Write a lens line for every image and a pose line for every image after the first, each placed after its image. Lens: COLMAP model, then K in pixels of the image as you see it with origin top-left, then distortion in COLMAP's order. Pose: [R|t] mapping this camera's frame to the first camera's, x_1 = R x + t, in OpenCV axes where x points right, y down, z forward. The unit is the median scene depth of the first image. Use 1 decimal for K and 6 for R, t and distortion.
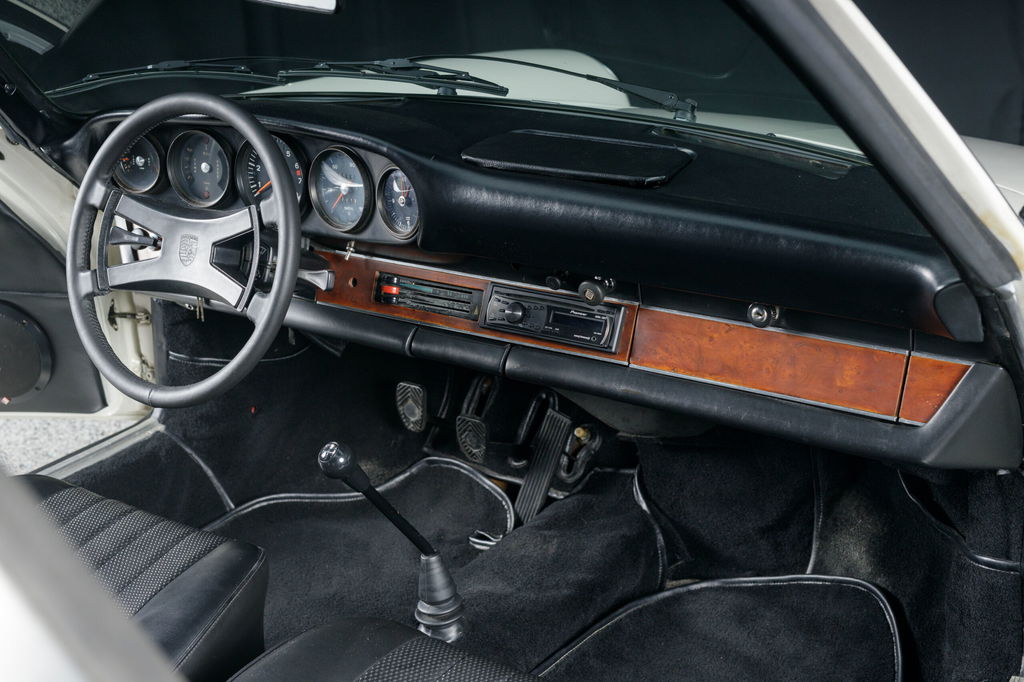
lens RADIAL K [[1436.2, 0, 513.7], [0, 1436.2, 345.8], [0, 0, 1]] dist [0.000794, 0.000000]
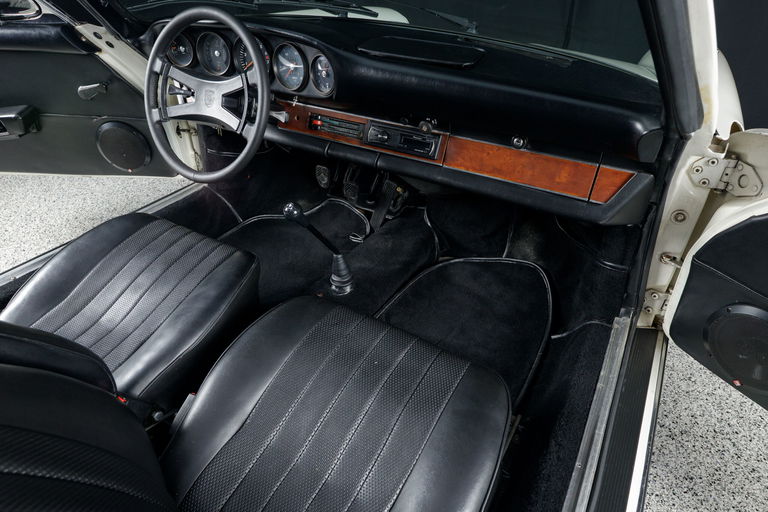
lens RADIAL K [[490.3, 0, 386.8], [0, 490.3, 258.1], [0, 0, 1]] dist [-0.001340, 0.011070]
pose [[0.996026, -0.001093, 0.089059, -0.050836], [-0.019994, 0.971660, 0.235534, -0.018689], [-0.086792, -0.236378, 0.967777, 0.299180]]
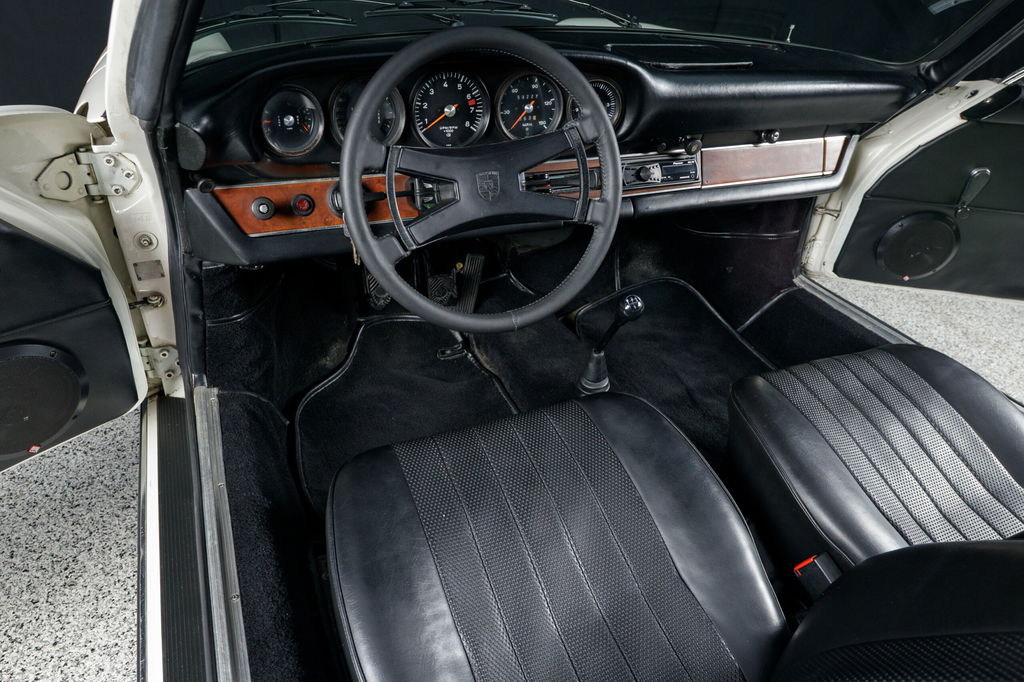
lens RADIAL K [[653.7, 0, 516.2], [0, 653.7, 343.5], [0, 0, 1]] dist [-0.001340, 0.011070]
pose [[0.504929, -0.413807, 0.757503, -0.618697], [0.218390, 0.910284, 0.351695, -0.123615], [-0.835076, -0.012150, 0.550000, 0.692991]]
